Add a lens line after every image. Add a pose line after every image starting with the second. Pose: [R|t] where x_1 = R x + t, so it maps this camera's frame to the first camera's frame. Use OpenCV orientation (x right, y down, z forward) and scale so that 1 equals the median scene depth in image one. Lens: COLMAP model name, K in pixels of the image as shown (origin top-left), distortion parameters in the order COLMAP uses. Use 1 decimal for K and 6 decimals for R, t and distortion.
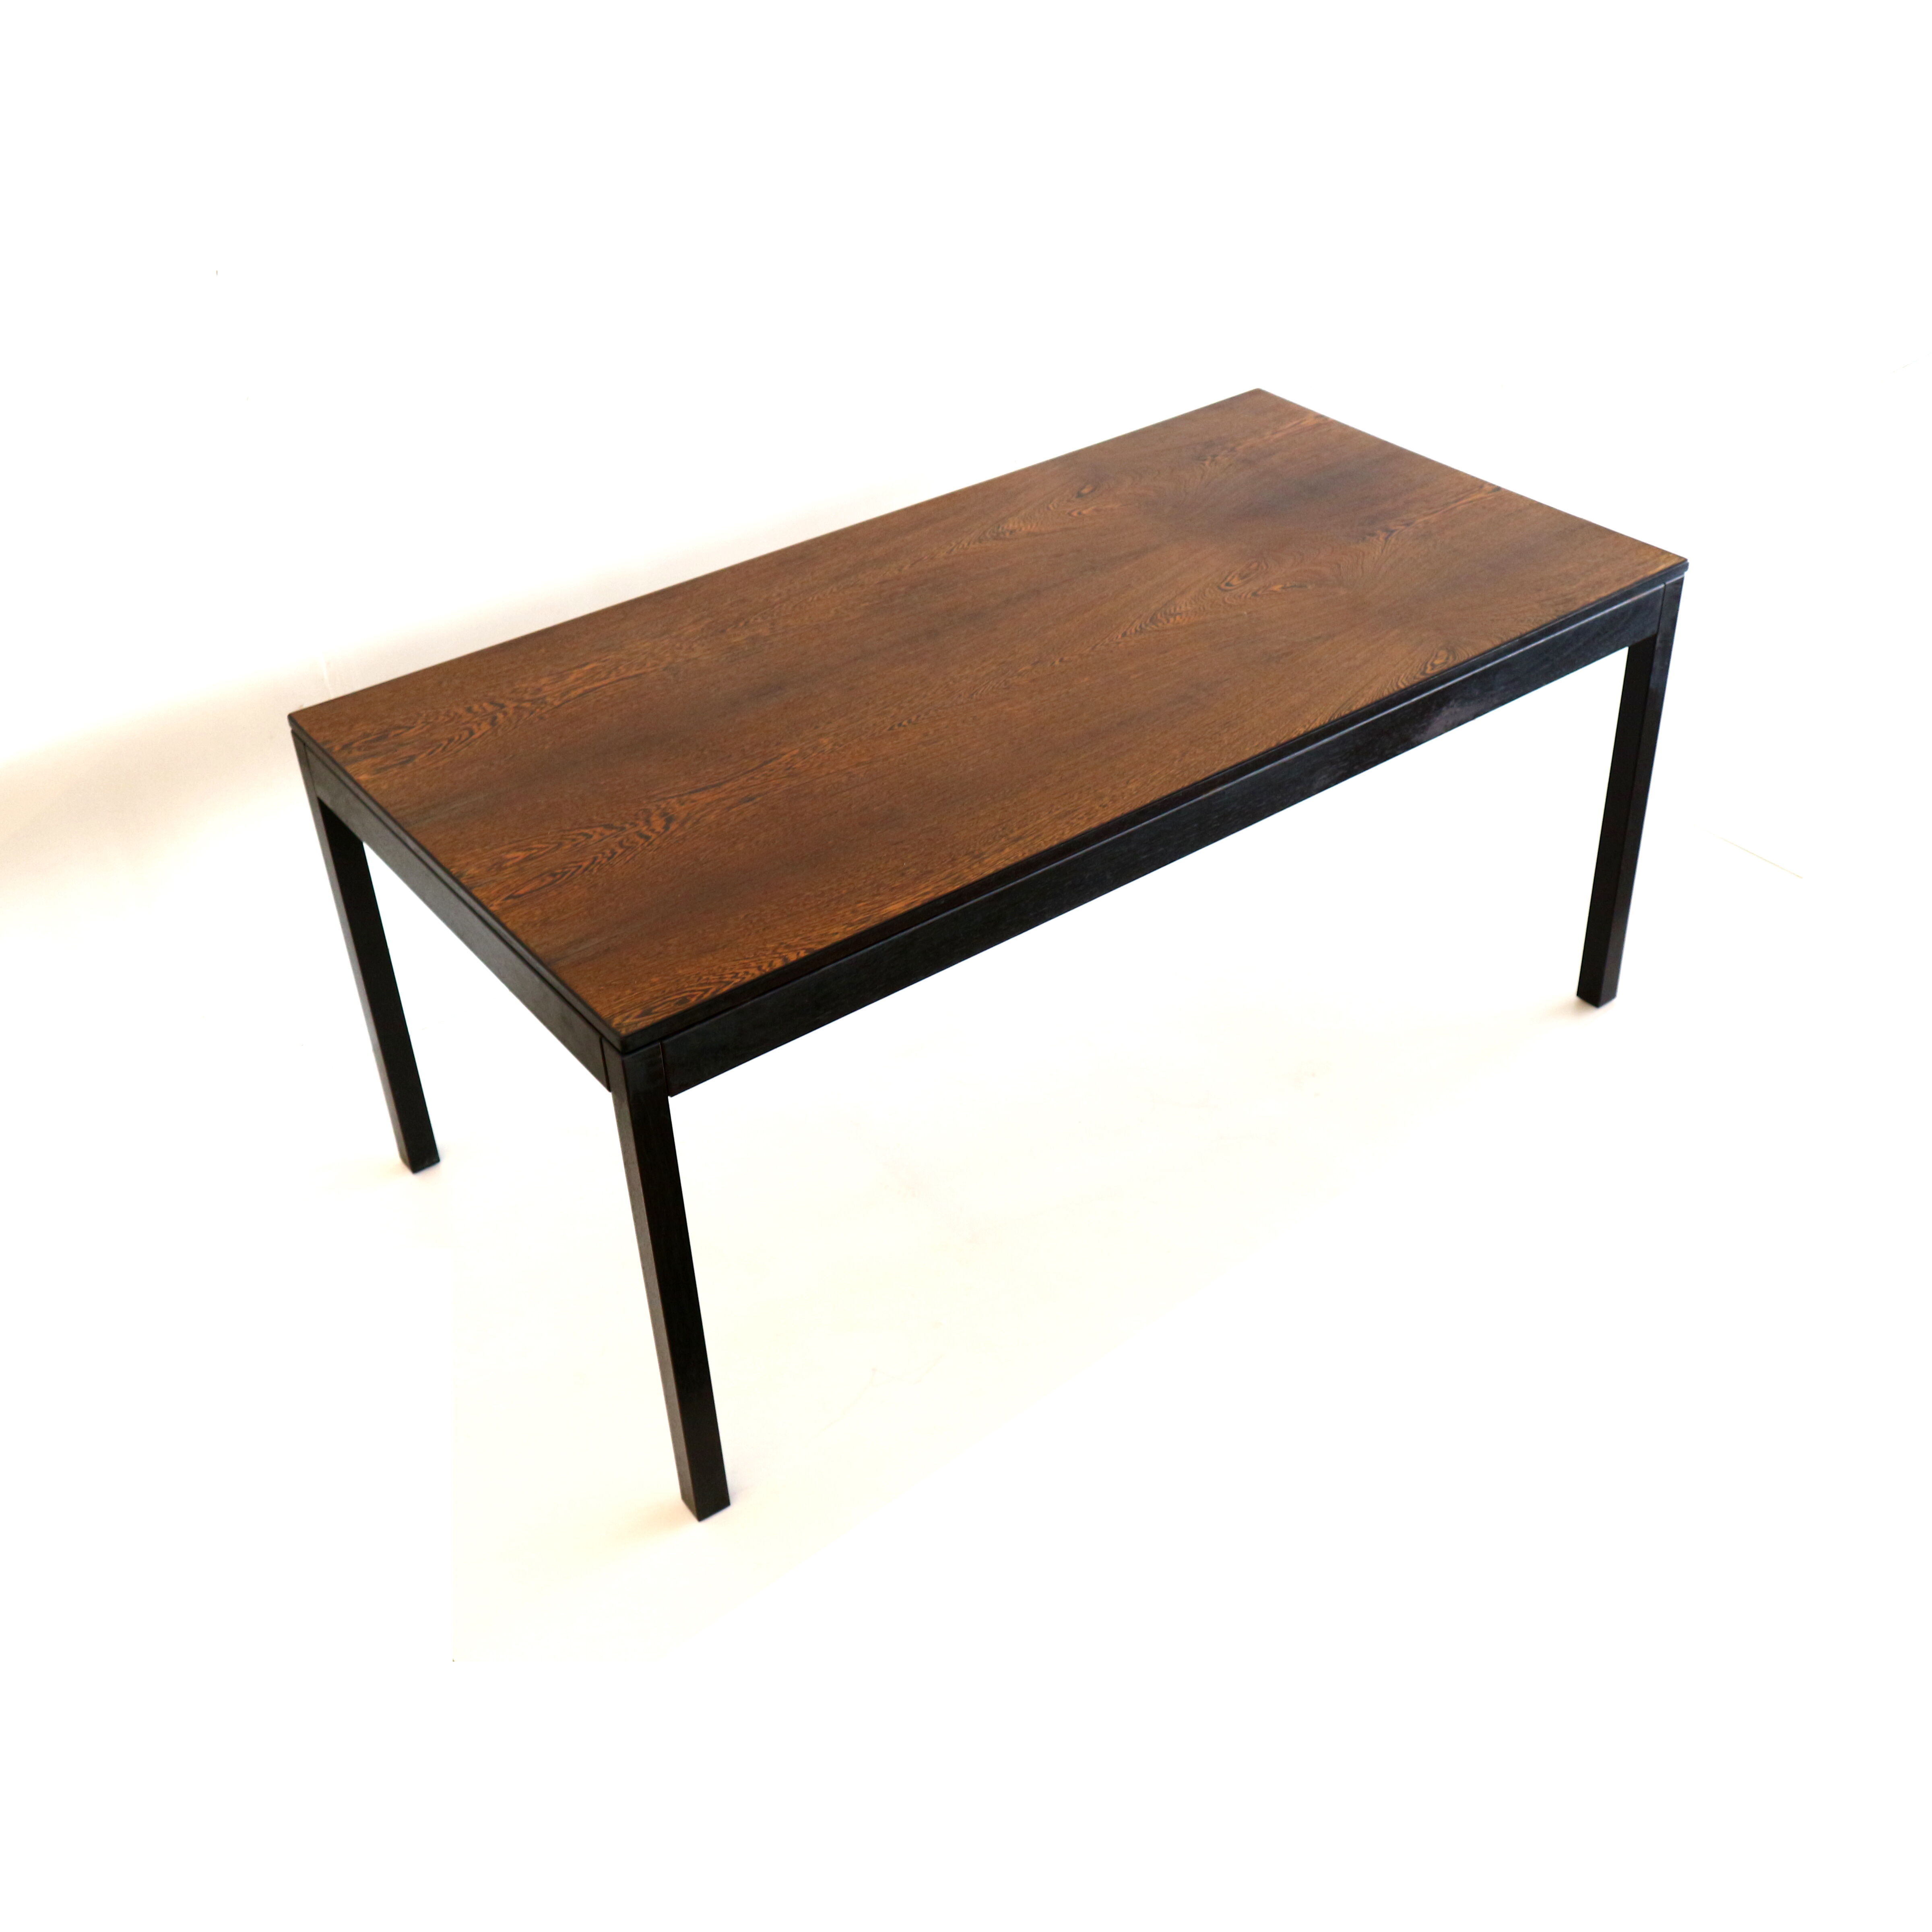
lens RADIAL K [[2118.4, 0, 966.0], [0, 2118.4, 966.0], [0, 0, 1]] dist [-0.086805, 0.513690]
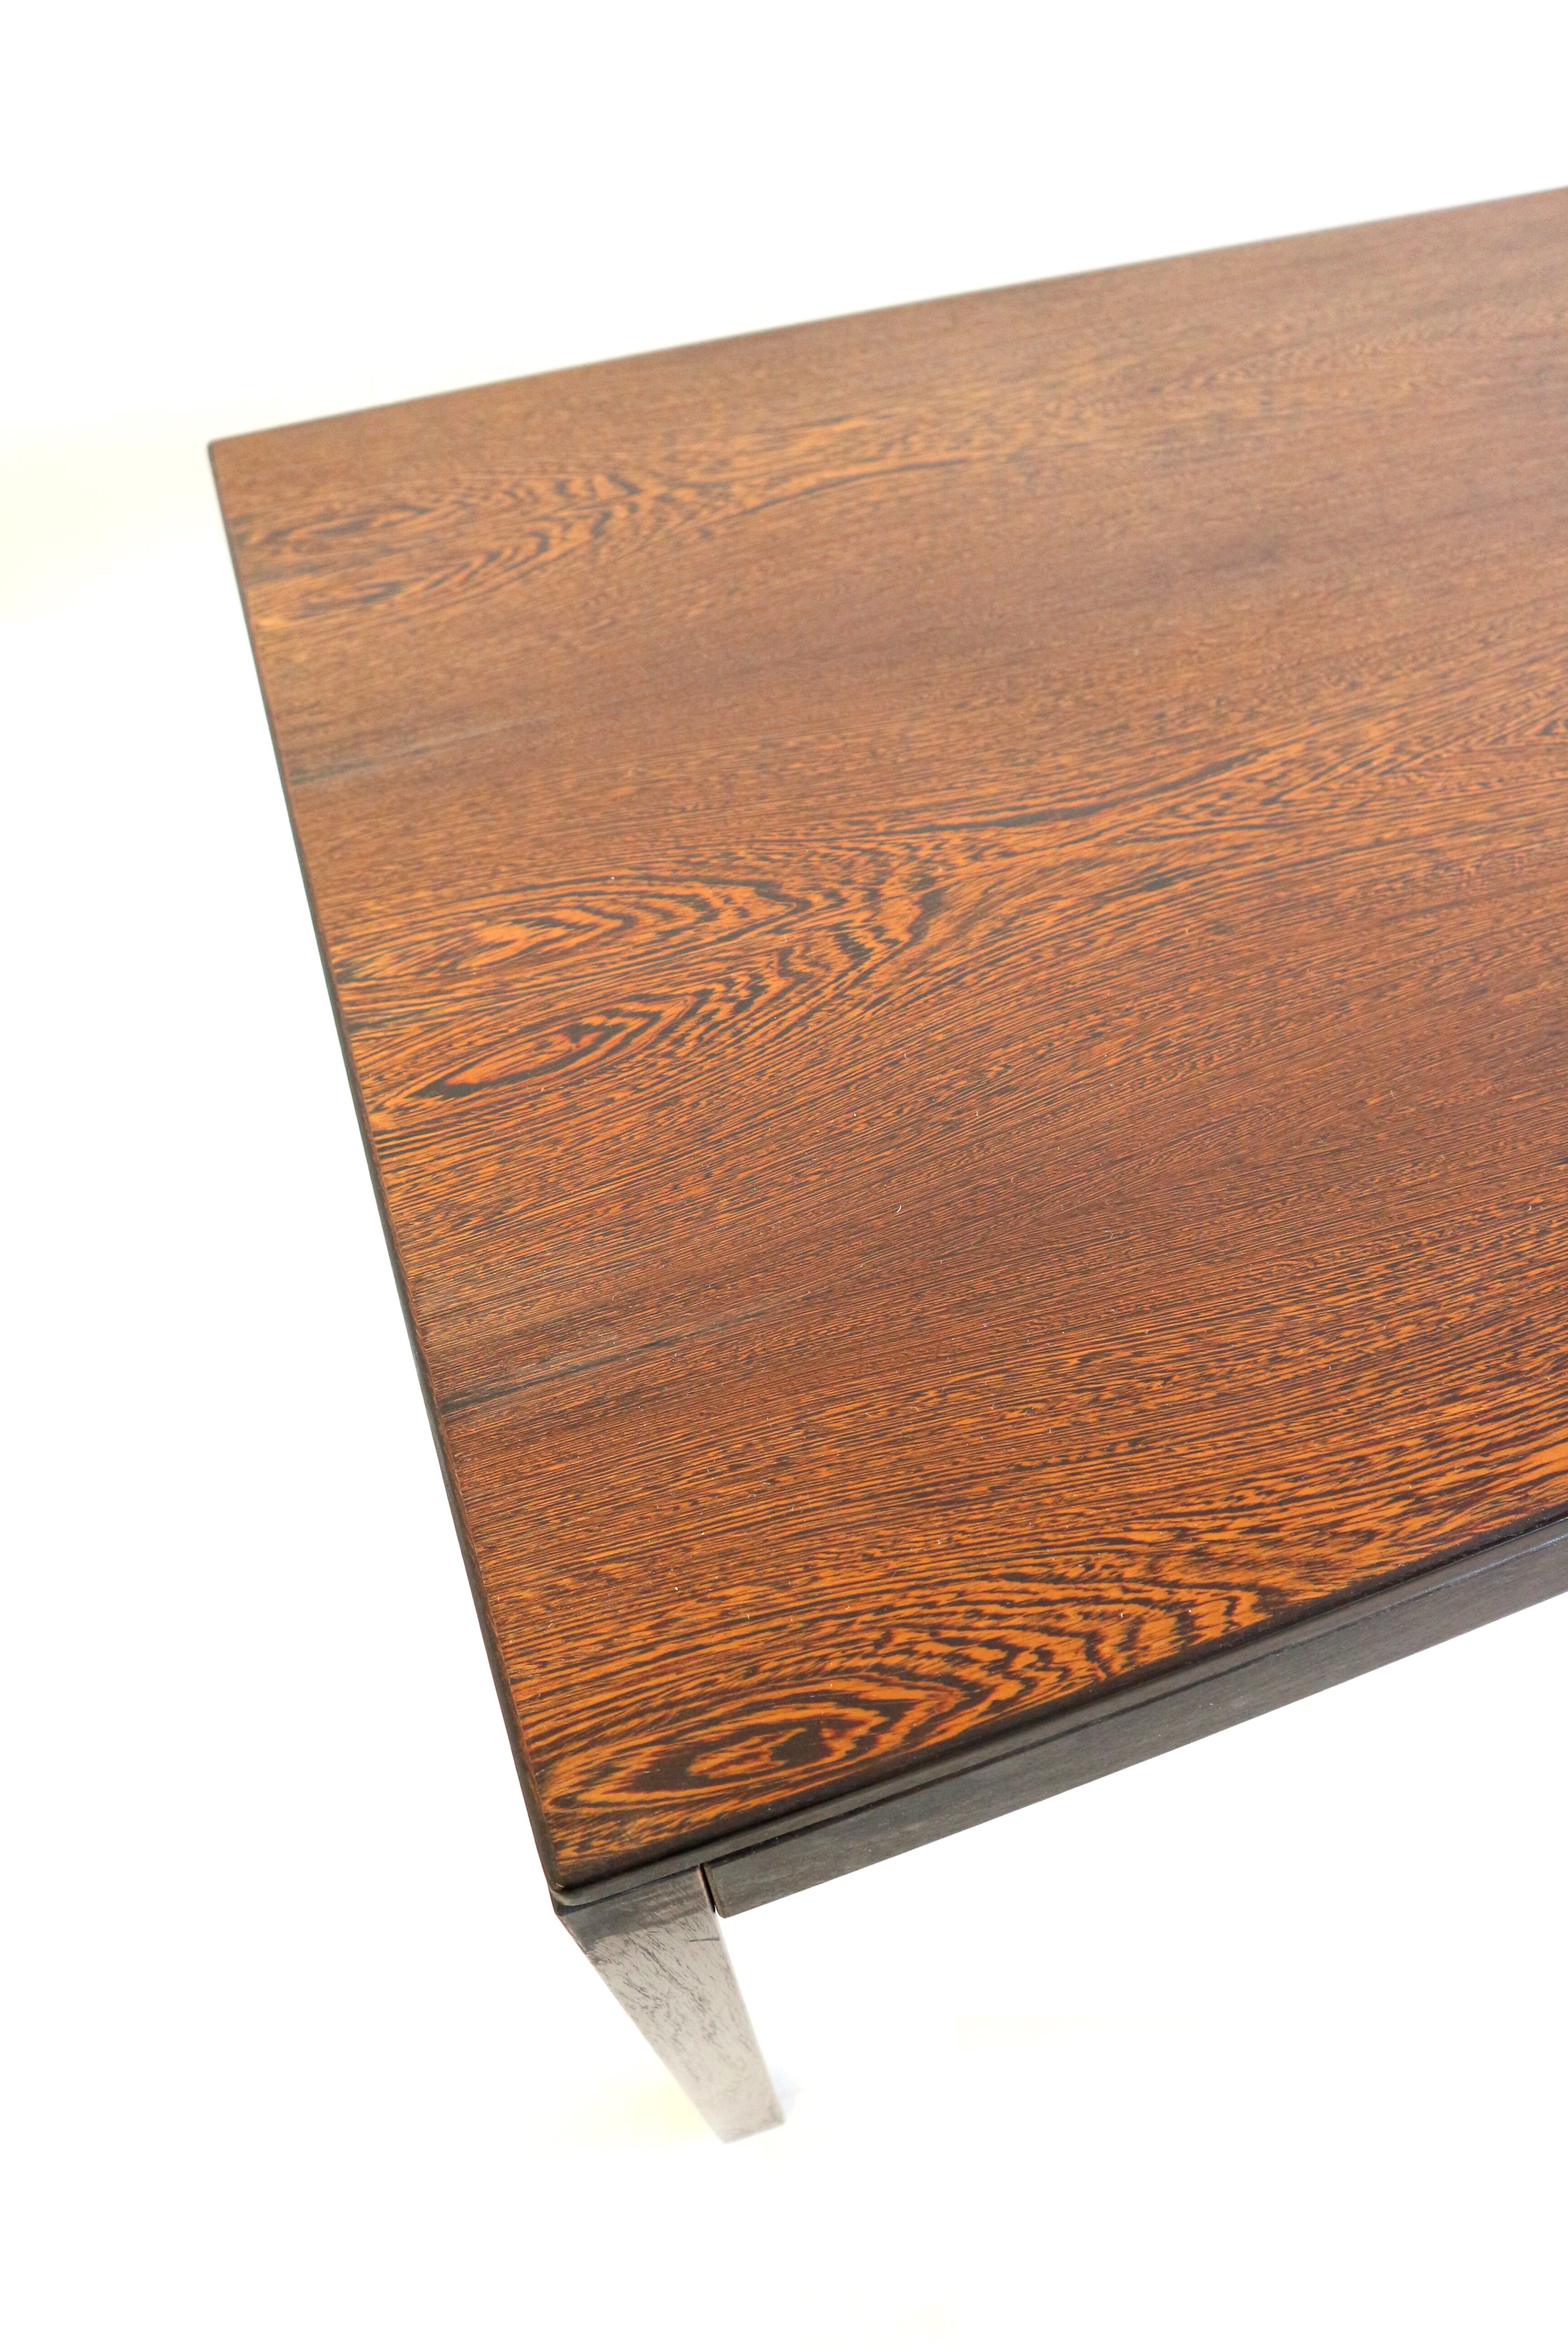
lens RADIAL K [[1683.5, 0, 788.4], [0, 1683.5, 1135.9], [0, 0, 1]] dist [-0.128633, 0.097550]
pose [[0.953024, 0.236691, -0.189003, -0.091923], [-0.176881, 0.941436, 0.287074, -0.101977], [0.245882, -0.240158, 0.939077, 0.657447]]
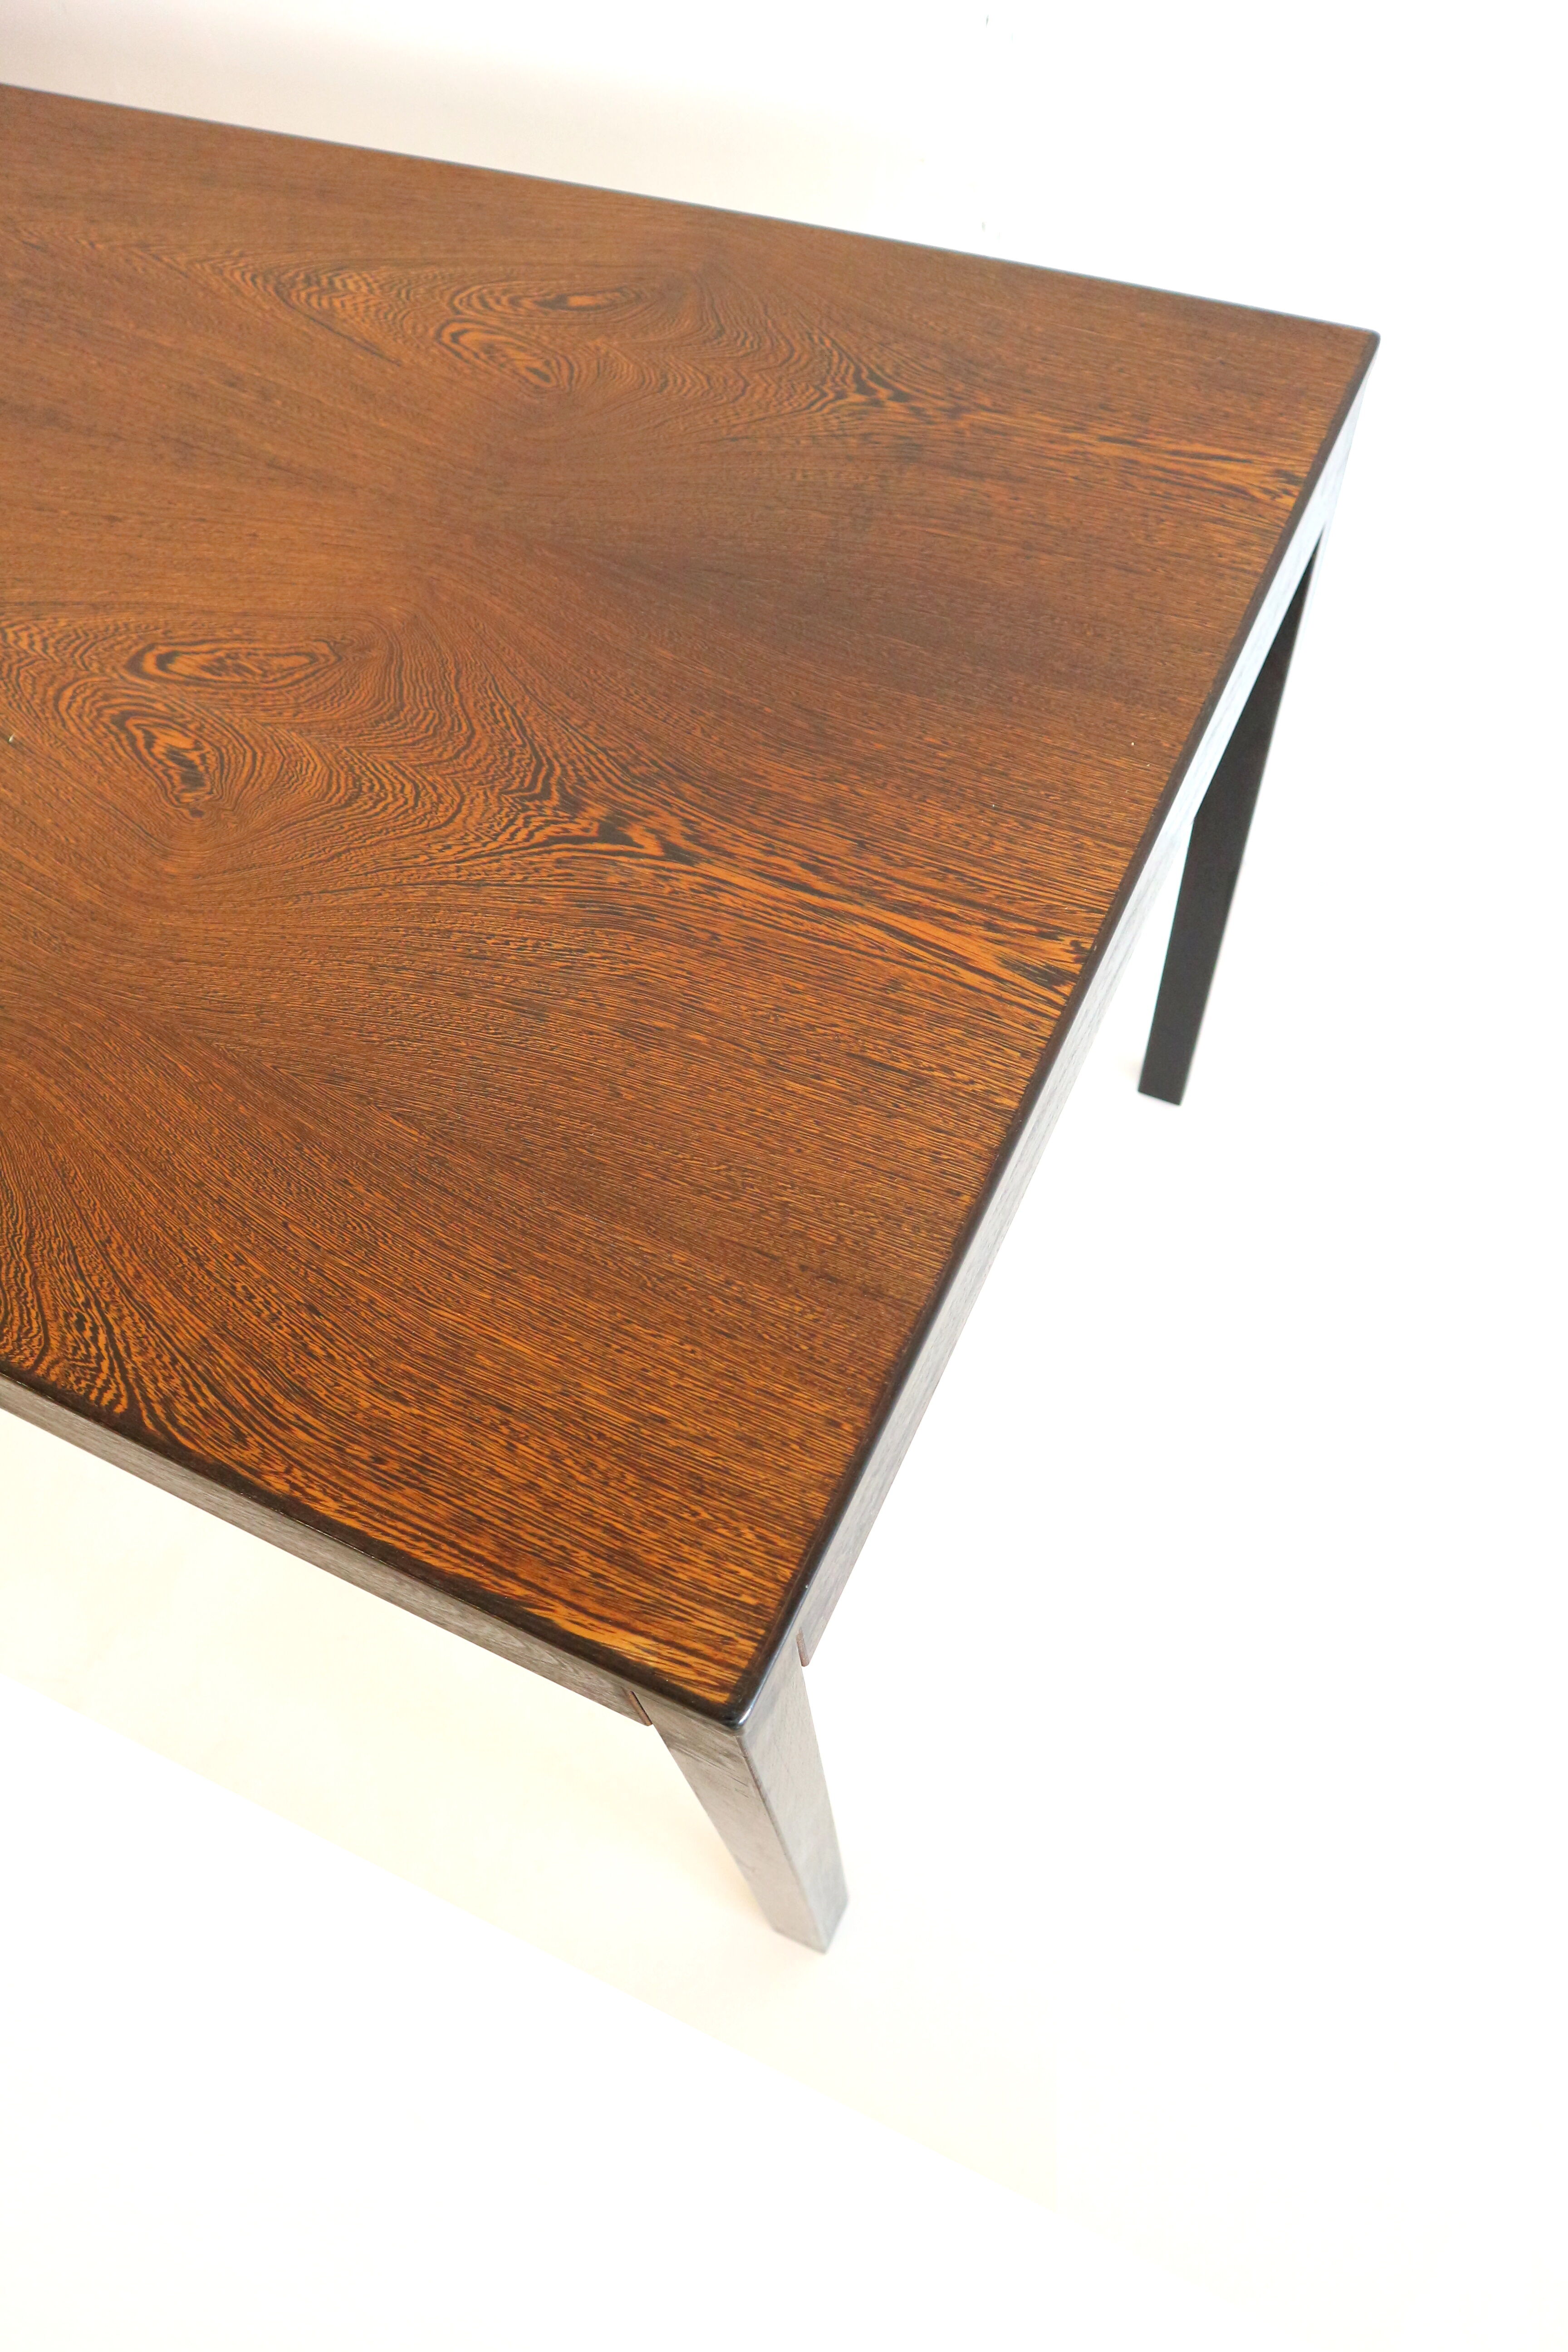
lens RADIAL K [[1683.5, 0, 788.4], [0, 1683.5, 1135.9], [0, 0, 1]] dist [-0.128633, 0.097550]
pose [[0.466481, 0.744107, -0.478227, 0.424317], [-0.472655, 0.666688, 0.576301, -0.383364], [0.747658, -0.042797, 0.662704, 0.961418]]
